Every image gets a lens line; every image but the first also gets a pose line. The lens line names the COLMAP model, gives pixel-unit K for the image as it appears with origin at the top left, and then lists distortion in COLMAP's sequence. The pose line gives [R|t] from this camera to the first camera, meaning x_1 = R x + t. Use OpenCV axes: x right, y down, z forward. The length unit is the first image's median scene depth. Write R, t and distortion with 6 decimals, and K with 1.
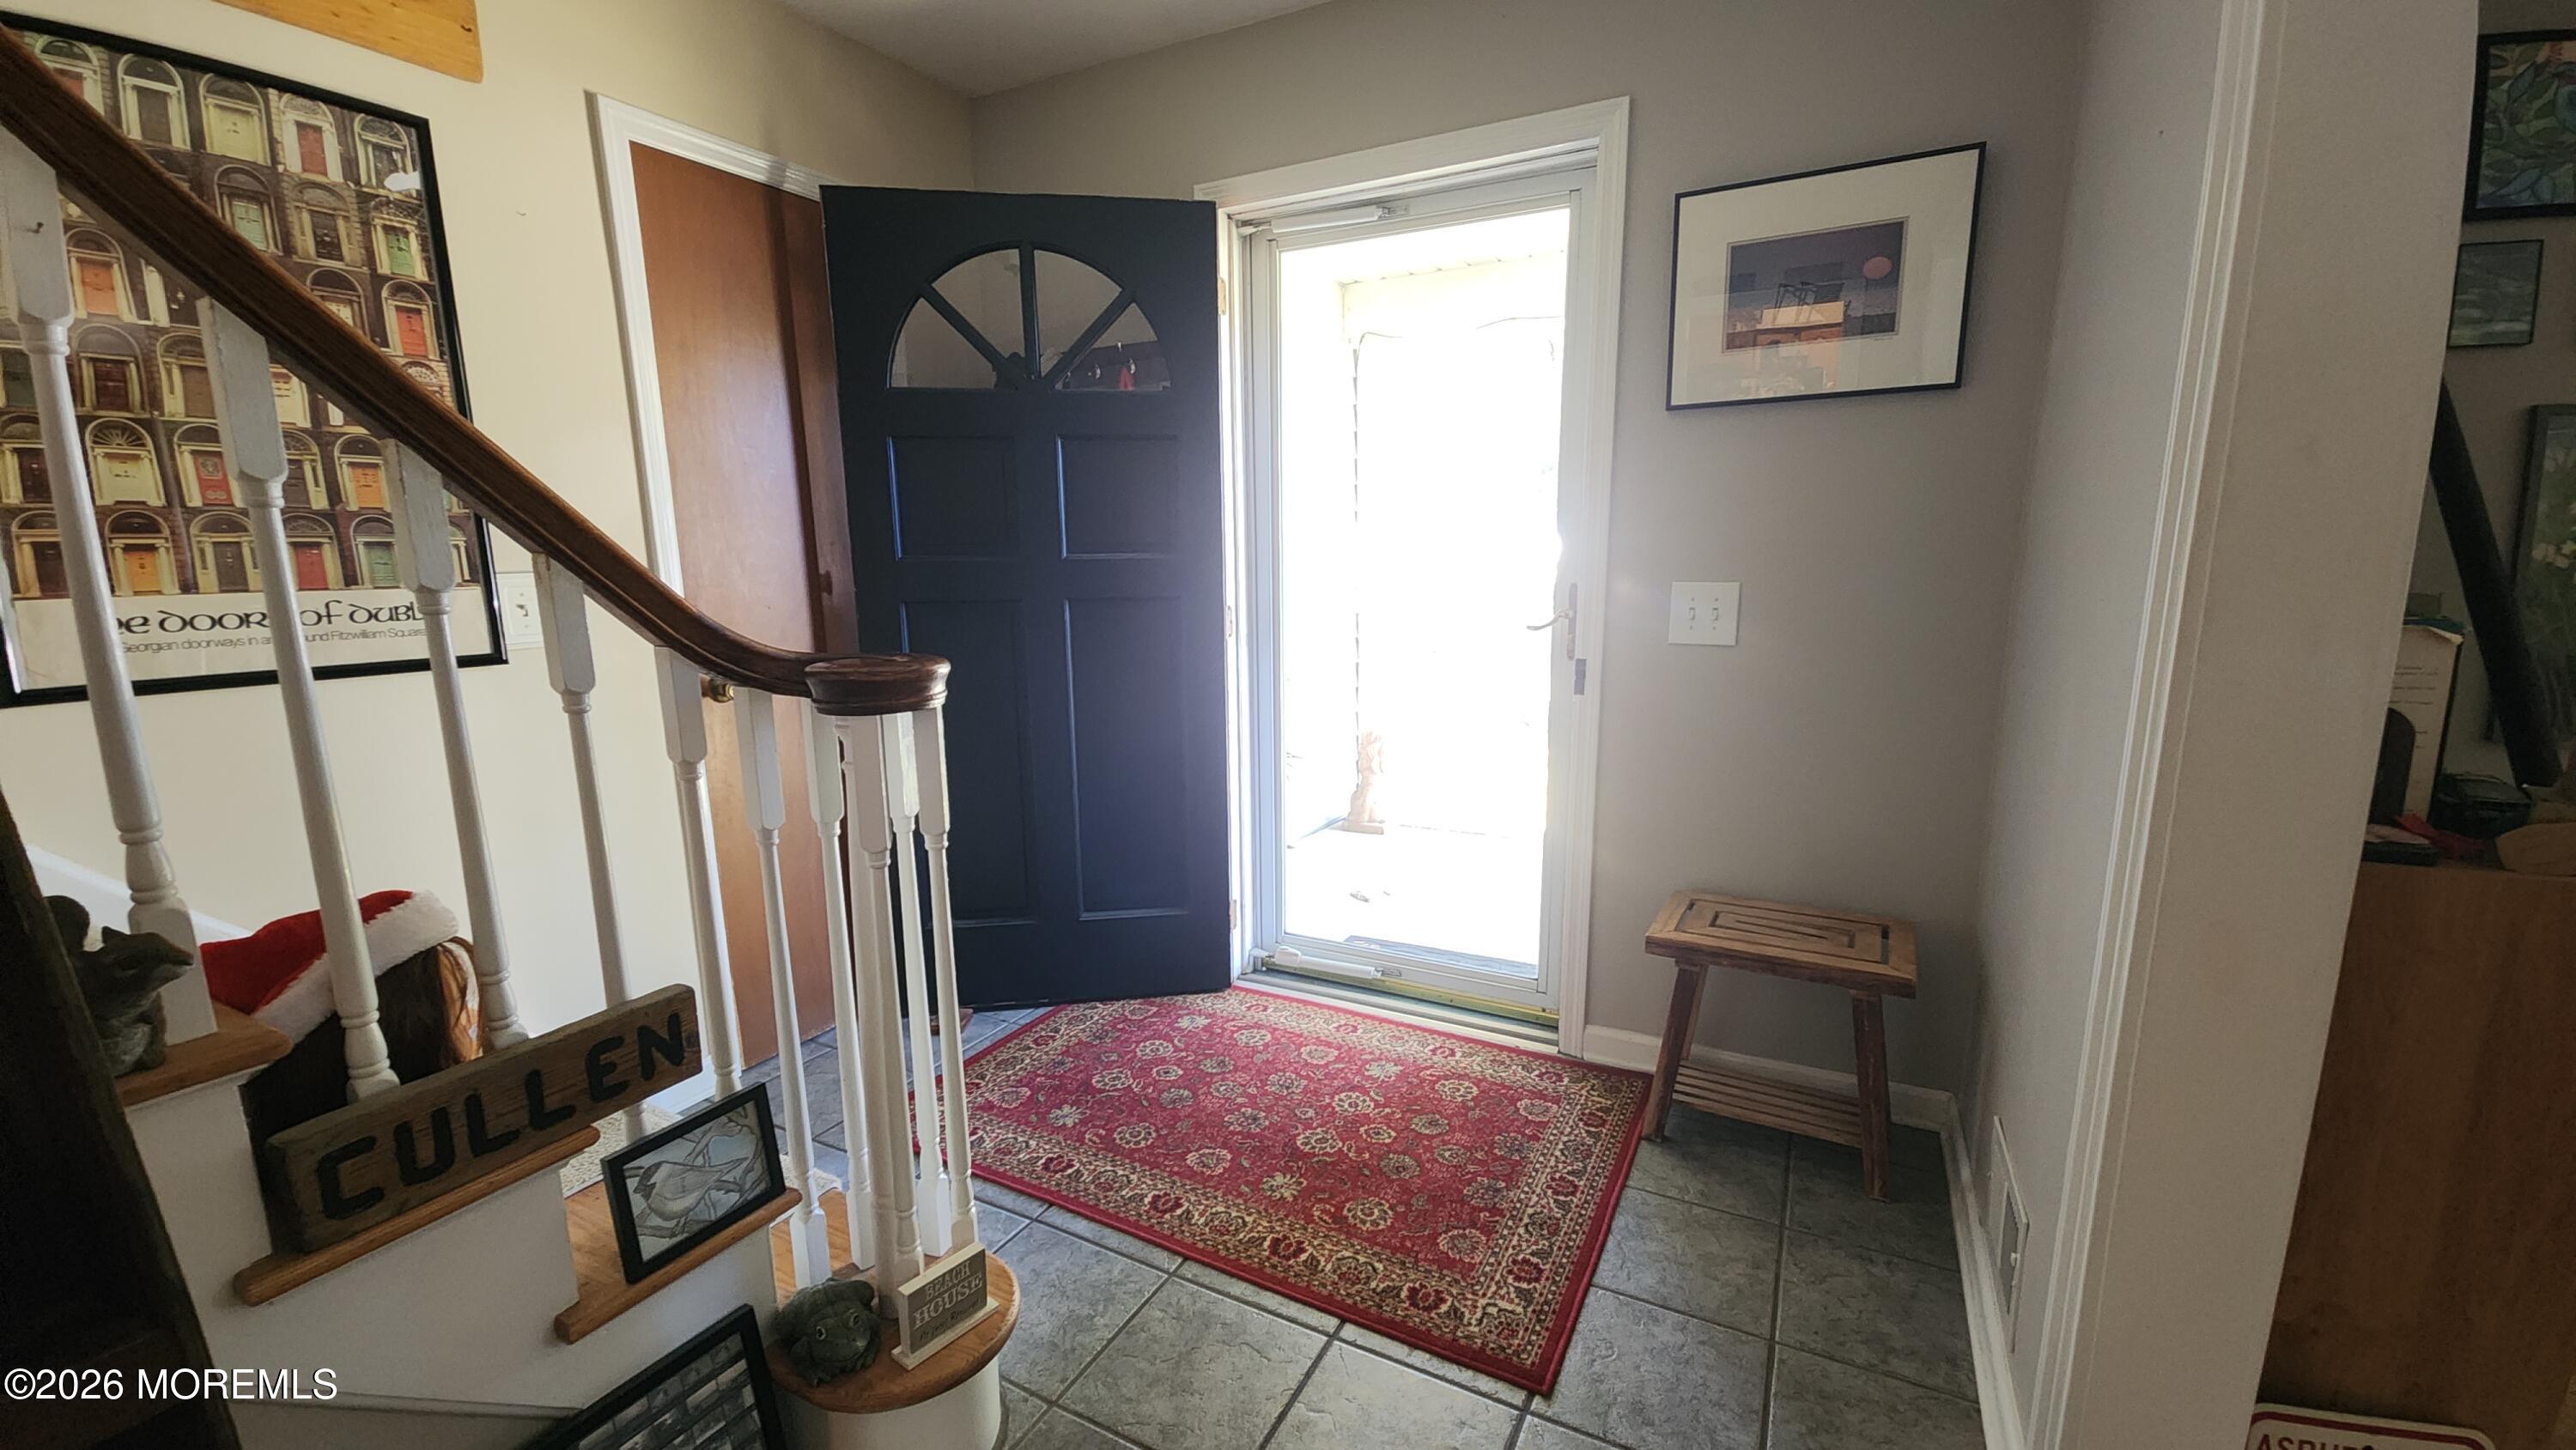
lens RADIAL K [[1058.1, 0, 1276.9], [0, 1058.1, 747.2], [0, 0, 1]] dist [0.024383, -0.015486]
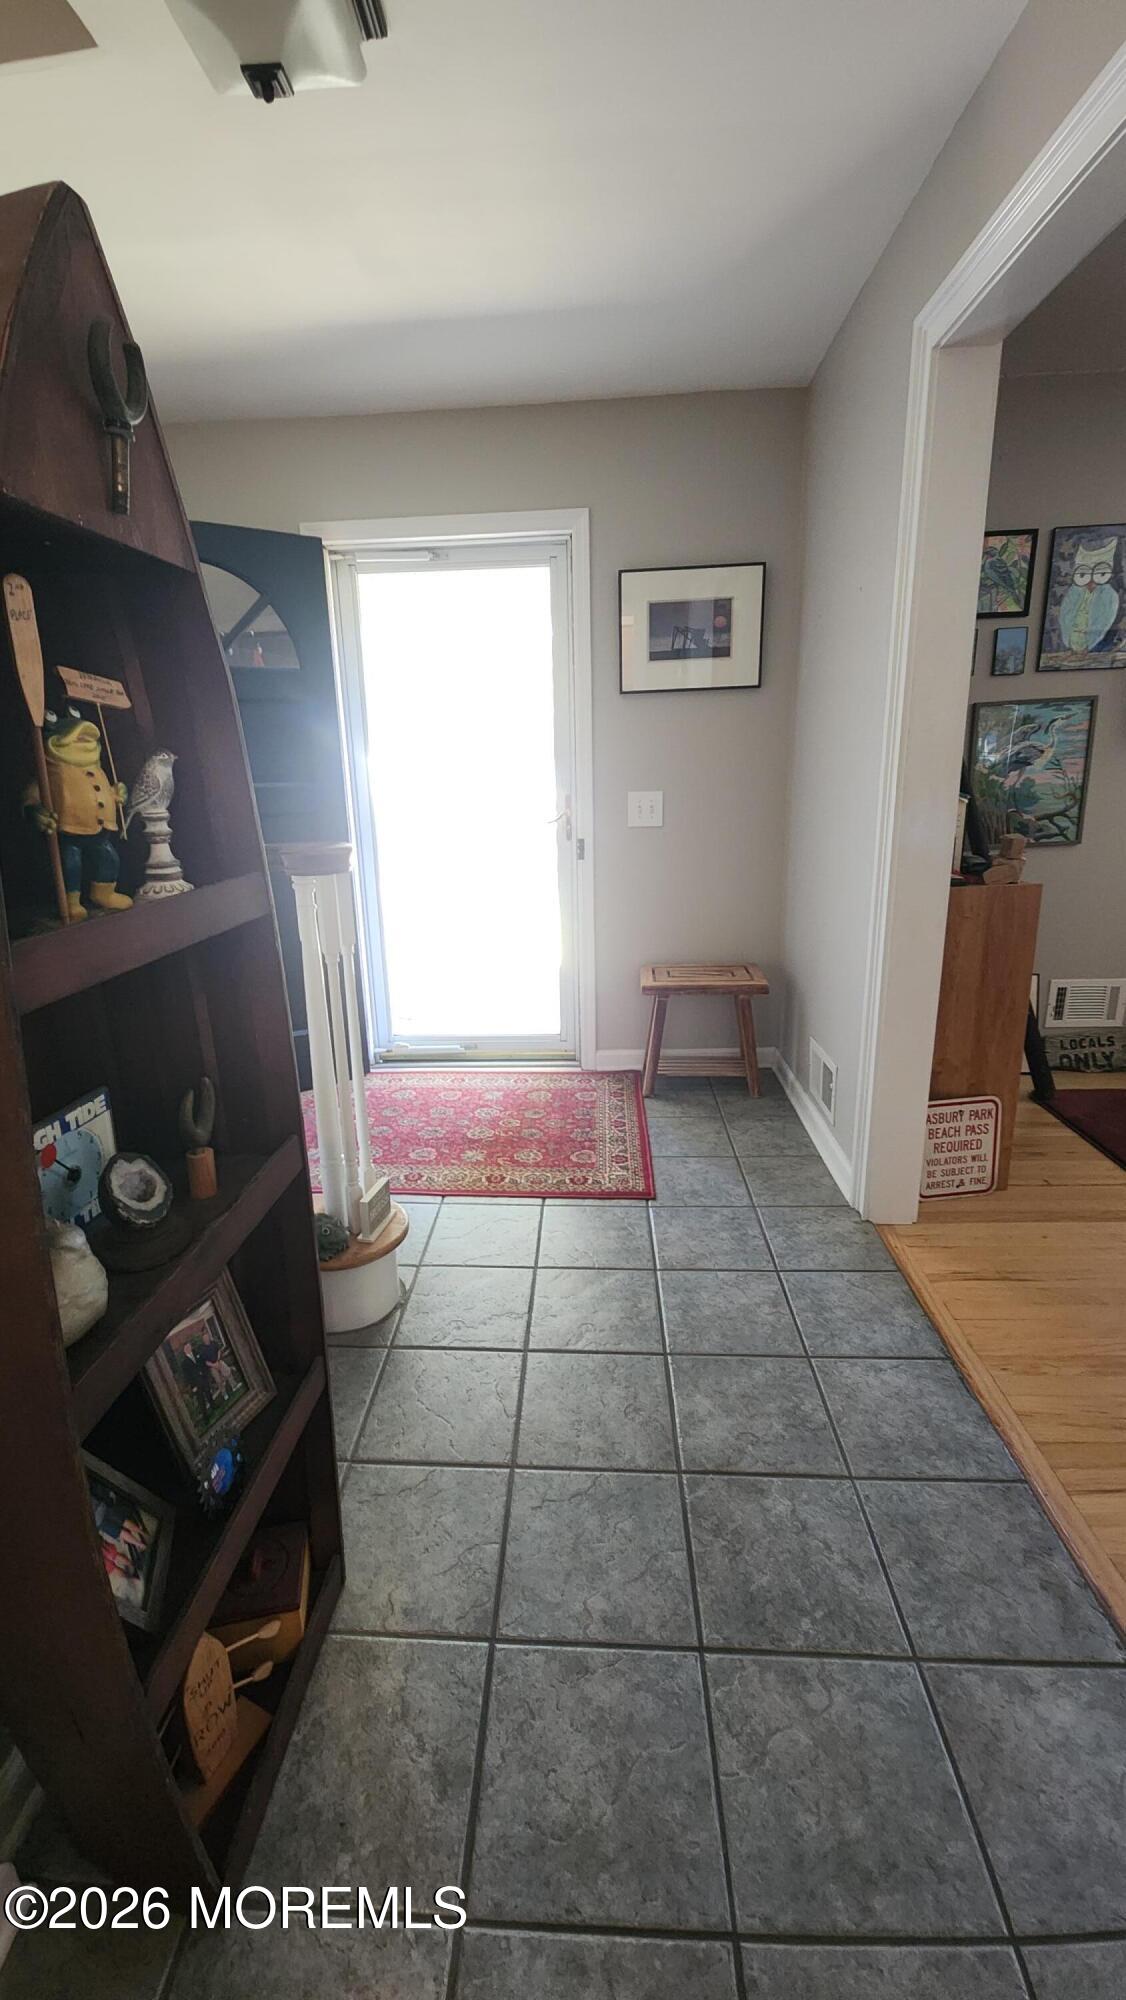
lens RADIAL K [[821.6, 0, 556.7], [0, 821.6, 991.9], [0, 0, 1]] dist [0.024383, -0.015486]
pose [[0.903275, -0.124412, 0.410628, -0.374015], [0.097627, 0.991530, 0.085659, 0.051754], [-0.417807, -0.037286, 0.907770, -0.236531]]
